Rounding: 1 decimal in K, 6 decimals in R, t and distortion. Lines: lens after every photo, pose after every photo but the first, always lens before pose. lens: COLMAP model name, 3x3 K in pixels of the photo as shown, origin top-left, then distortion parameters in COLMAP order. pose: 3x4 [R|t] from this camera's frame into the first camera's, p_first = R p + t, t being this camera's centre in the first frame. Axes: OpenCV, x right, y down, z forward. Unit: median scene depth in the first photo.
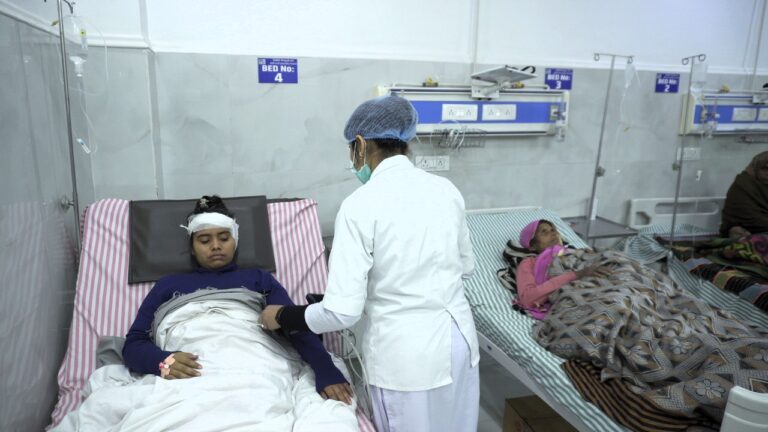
lens RADIAL K [[520.7, 0, 384.6], [0, 520.7, 215.8], [0, 0, 1]] dist [-0.039413, 0.021347]
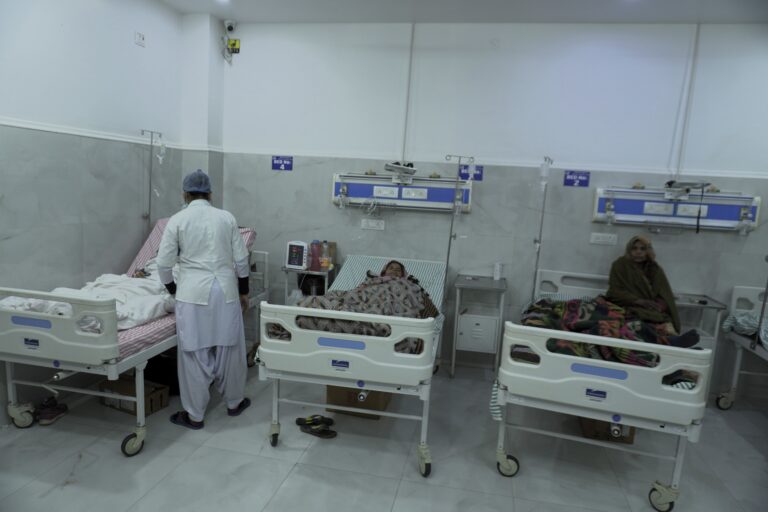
lens RADIAL K [[504.4, 0, 382.6], [0, 504.4, 258.3], [0, 0, 1]] dist [-0.047394, 0.005919]
pose [[0.871737, 0.109691, -0.477538, 0.855767], [-0.149809, 0.987616, -0.046615, 0.064362], [0.466511, 0.112176, 0.877373, -0.285046]]
